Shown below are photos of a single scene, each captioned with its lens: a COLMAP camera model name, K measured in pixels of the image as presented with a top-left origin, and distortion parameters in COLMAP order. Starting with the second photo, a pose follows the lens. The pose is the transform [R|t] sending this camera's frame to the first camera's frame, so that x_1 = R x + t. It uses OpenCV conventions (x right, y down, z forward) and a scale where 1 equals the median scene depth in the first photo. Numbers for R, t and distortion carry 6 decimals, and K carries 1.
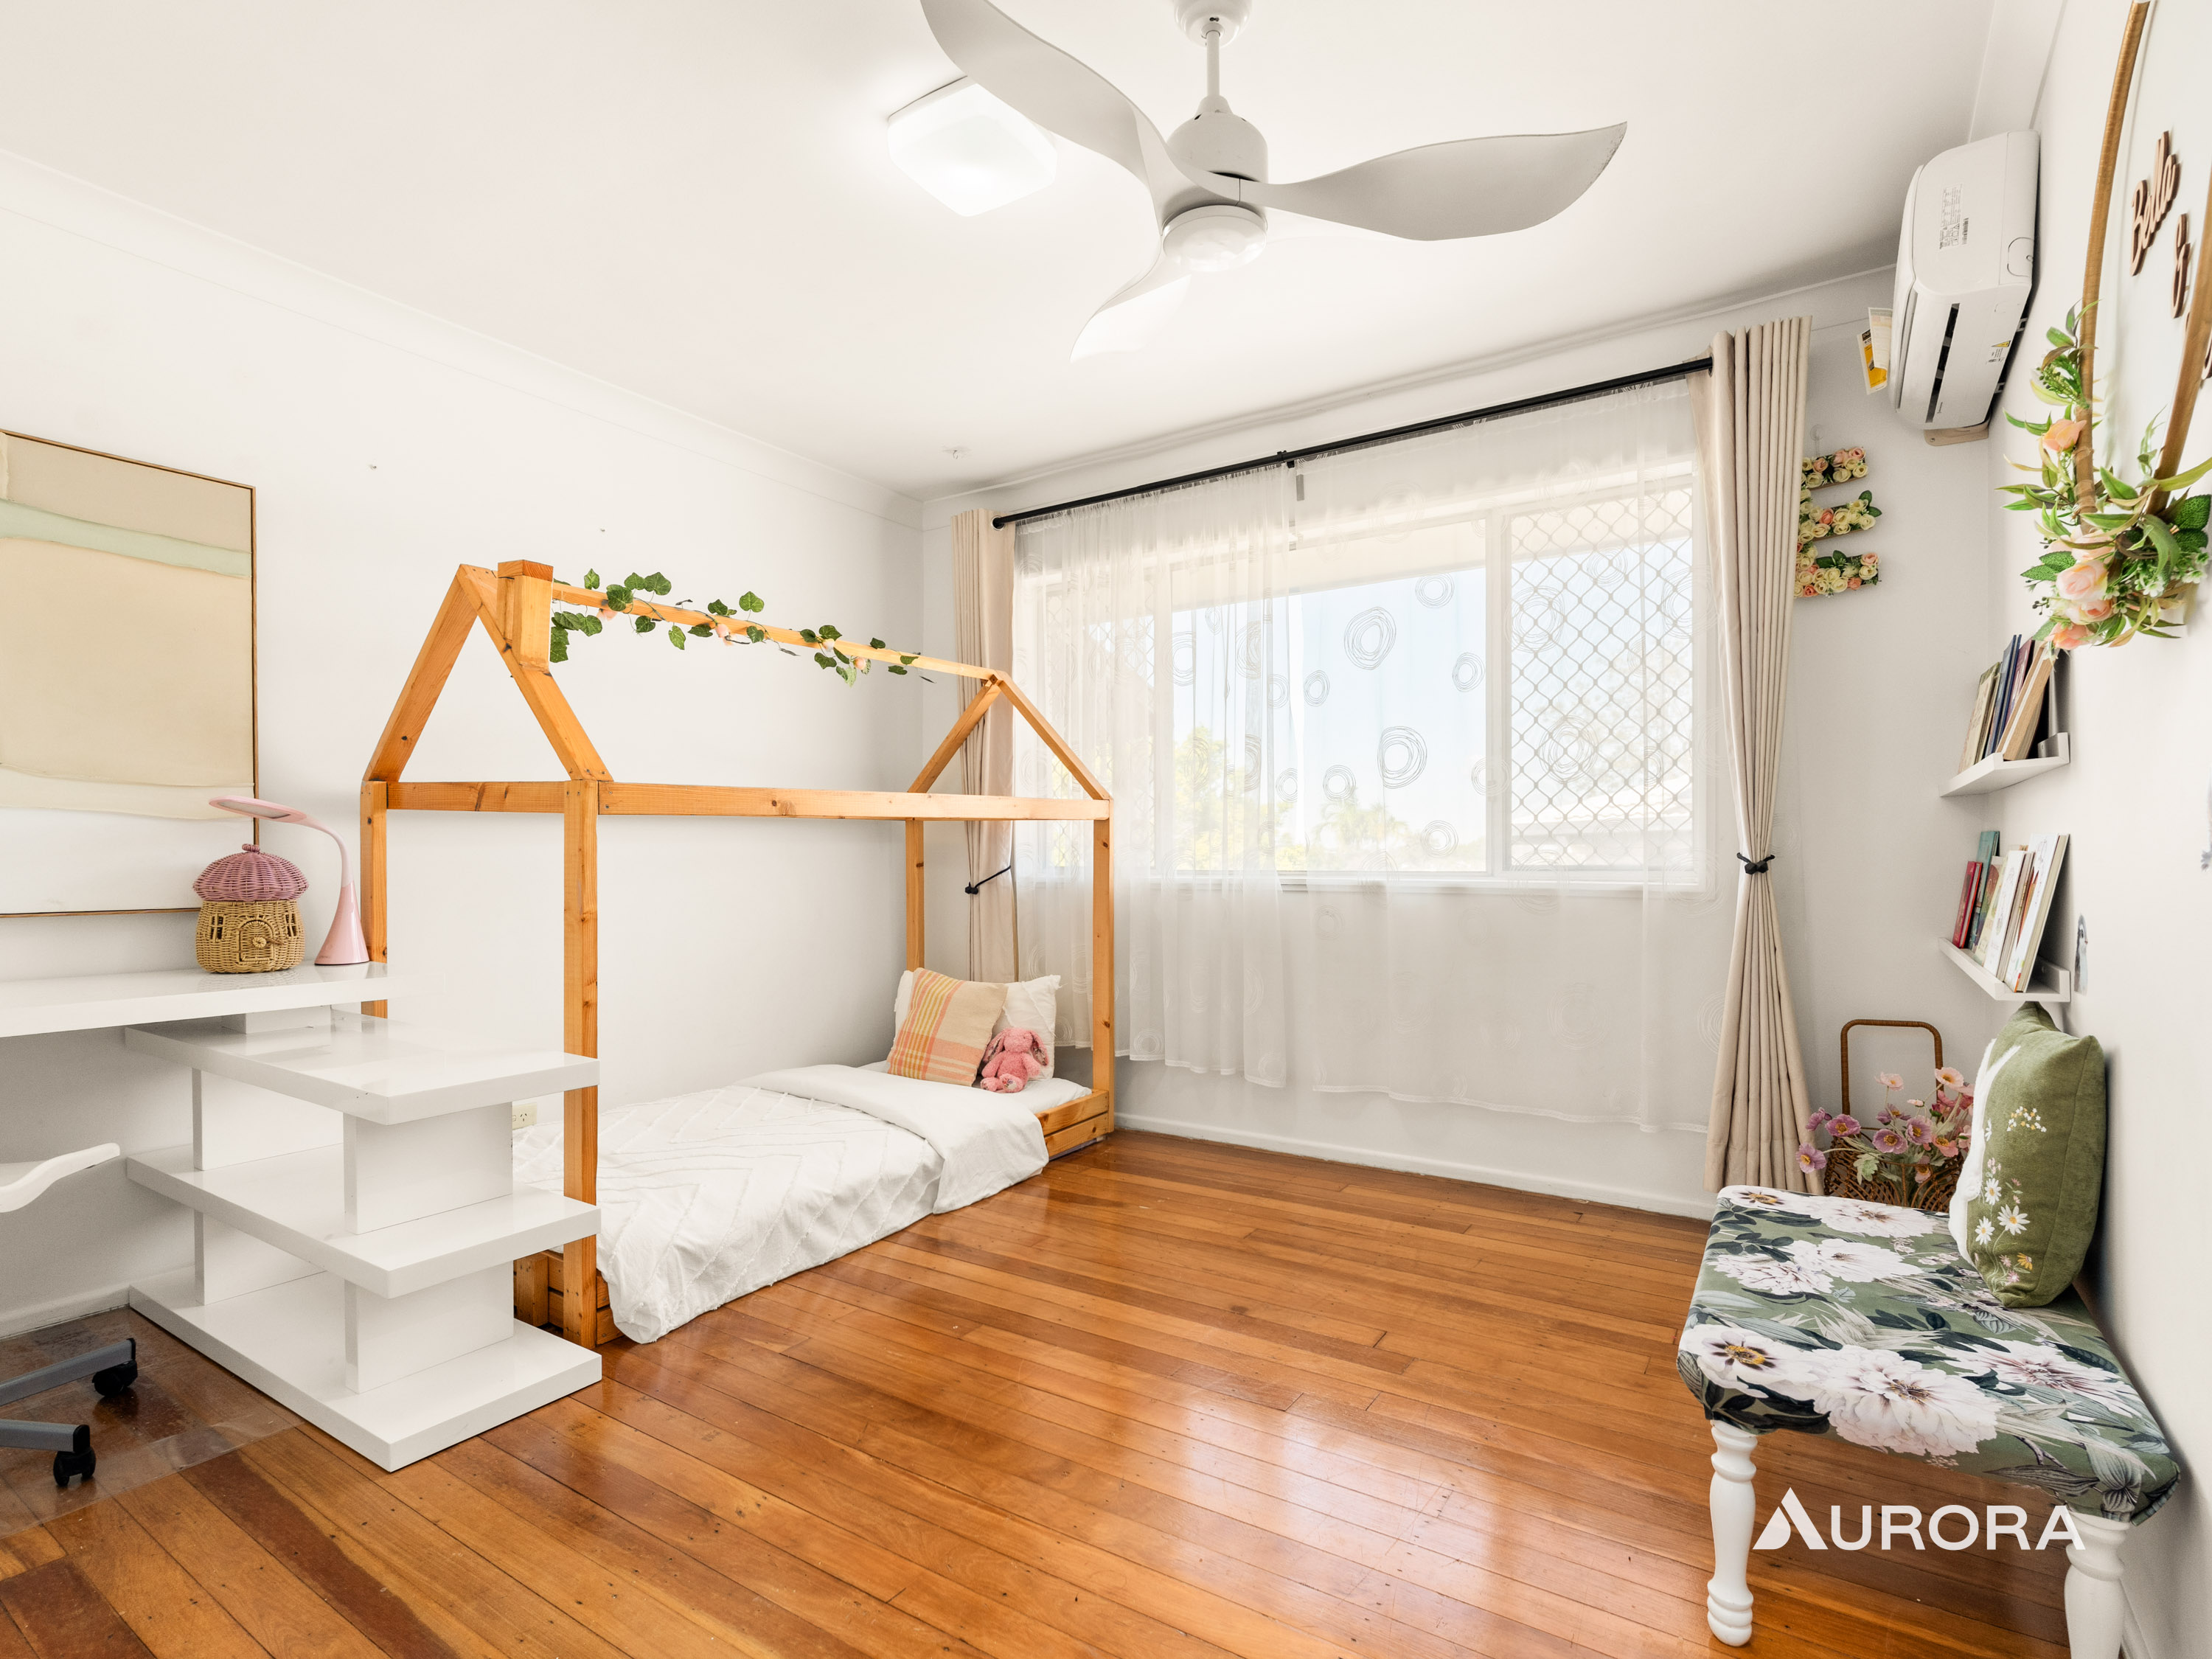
lens RADIAL K [[1096.1, 0, 1096.0], [0, 1096.1, 820.0], [0, 0, 1]] dist [-0.021726, 0.025176]
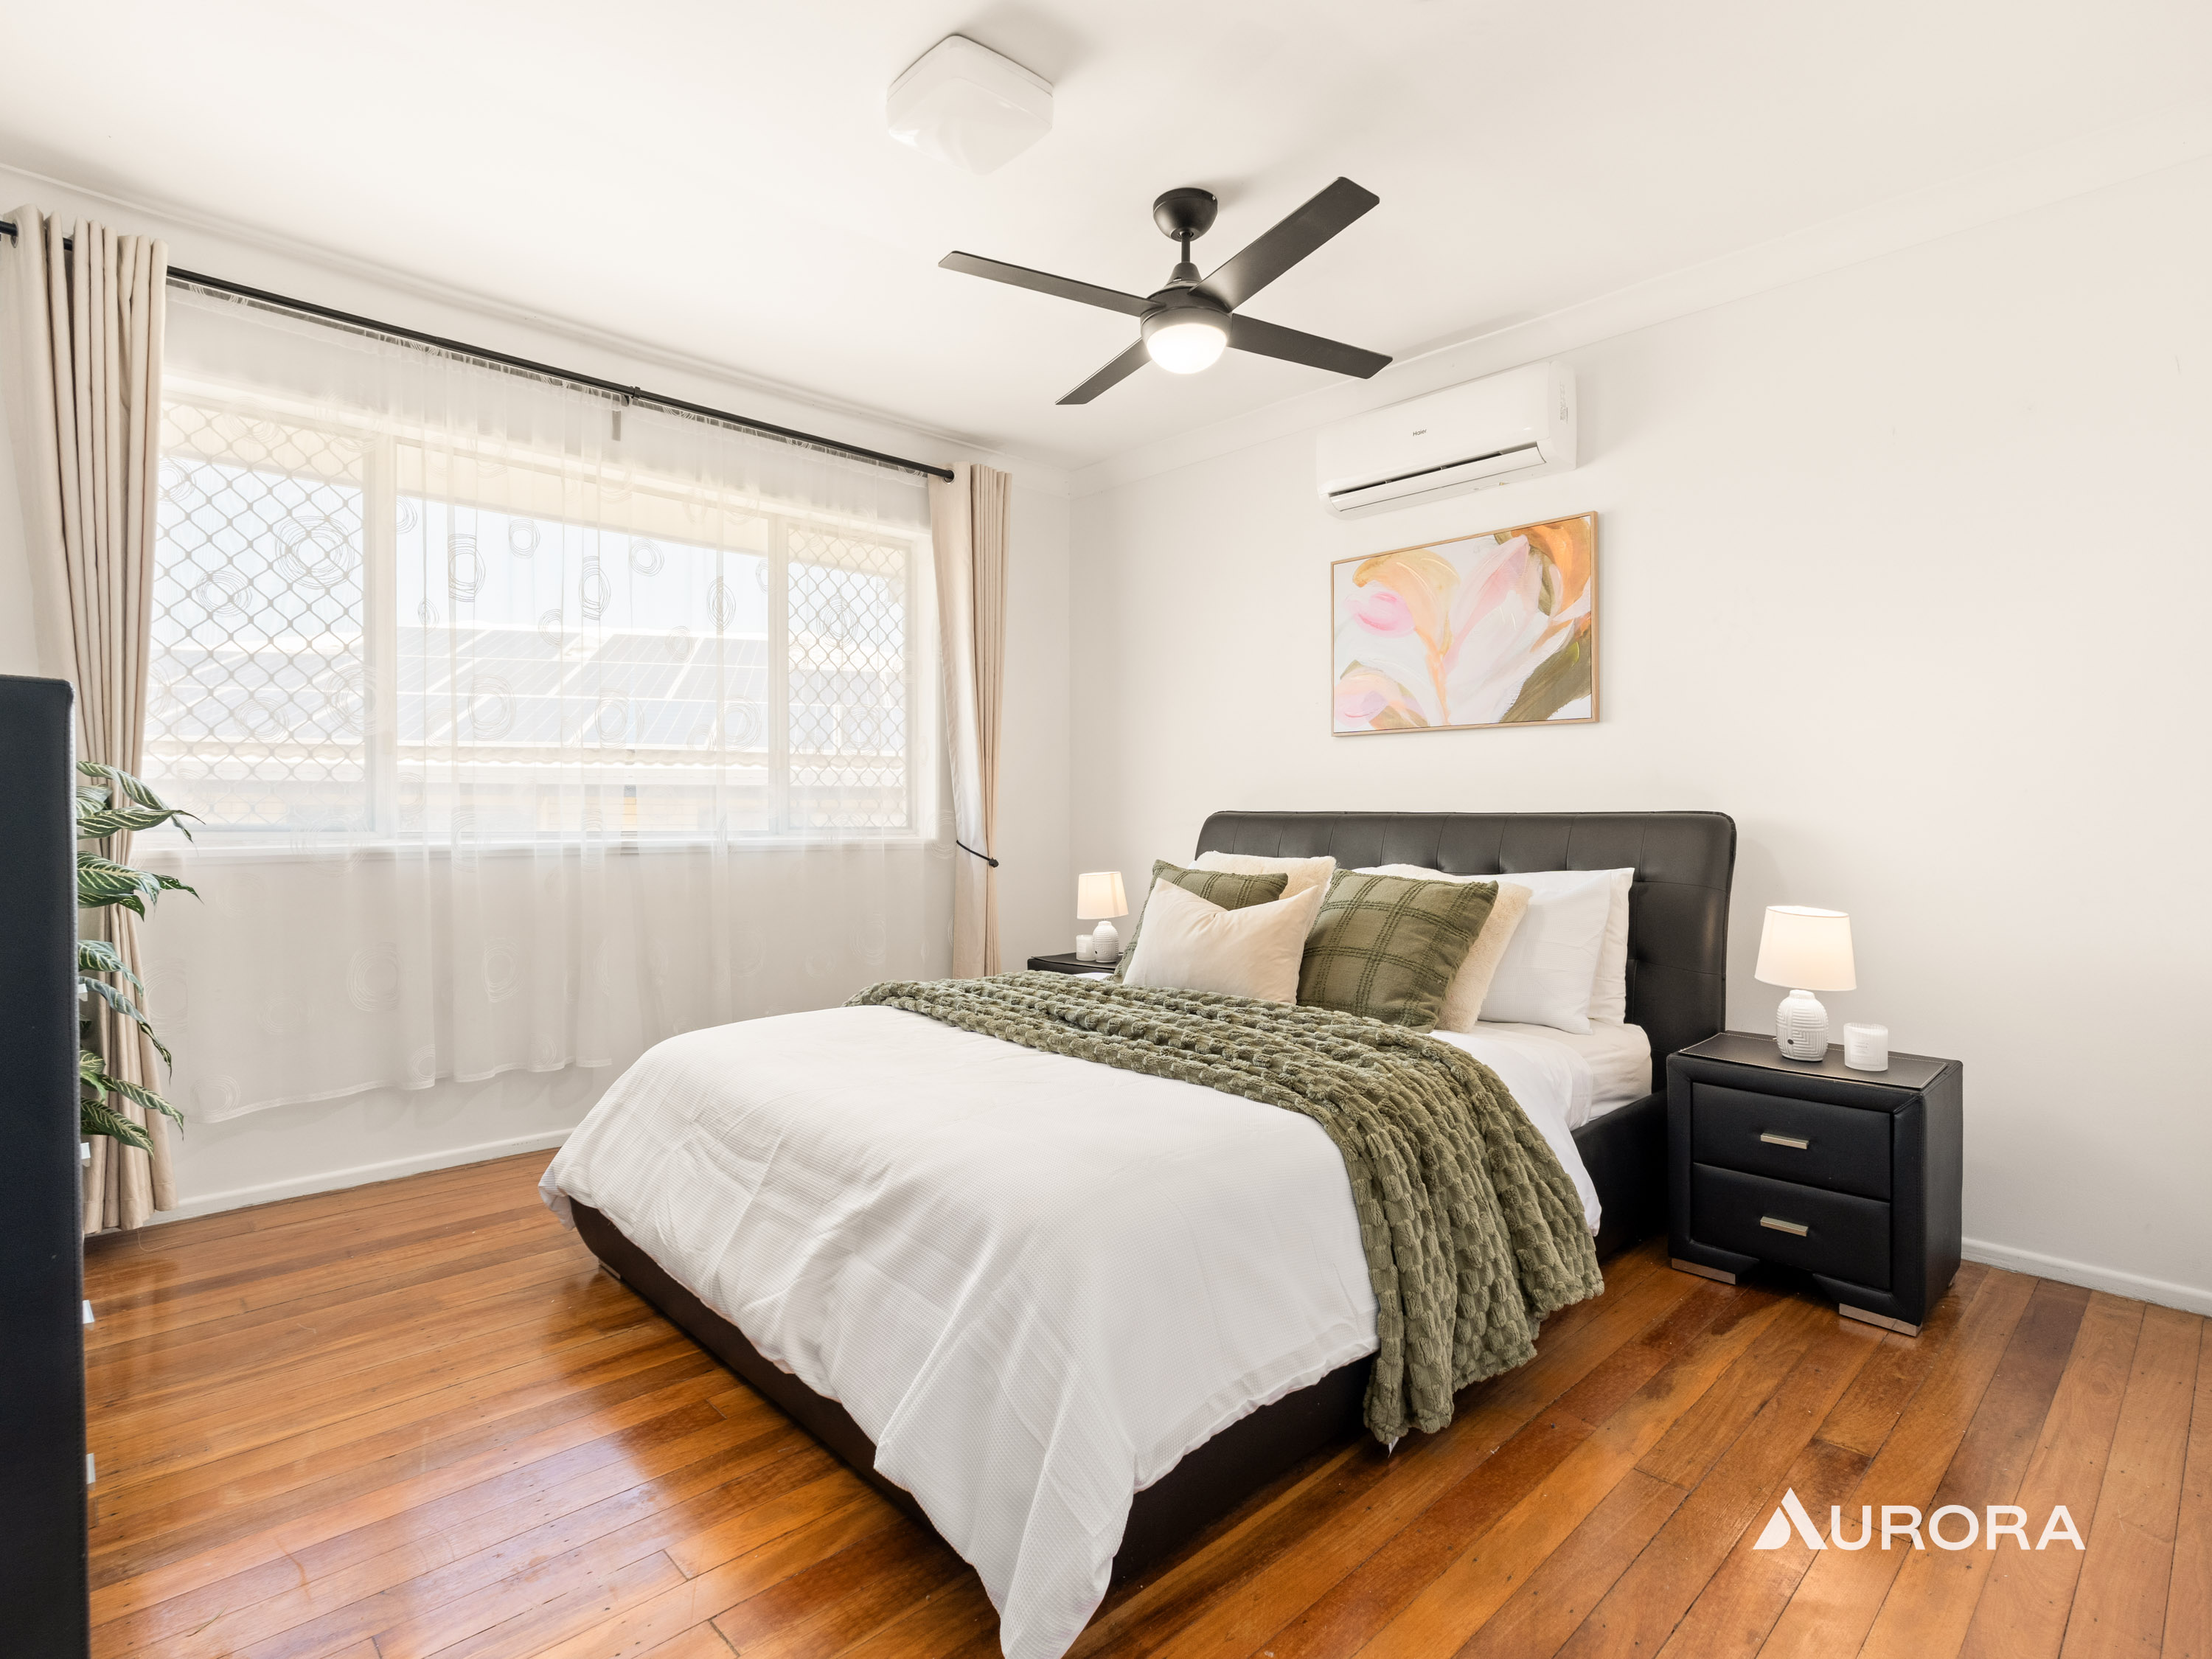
lens RADIAL K [[1096.1, 0, 1096.0], [0, 1096.1, 820.0], [0, 0, 1]] dist [-0.021726, 0.025176]
pose [[0.221392, 0.007895, 0.975153, -0.647471], [-0.039423, 0.999222, 0.000860, 0.018072], [-0.974388, -0.038634, 0.221531, 0.385353]]
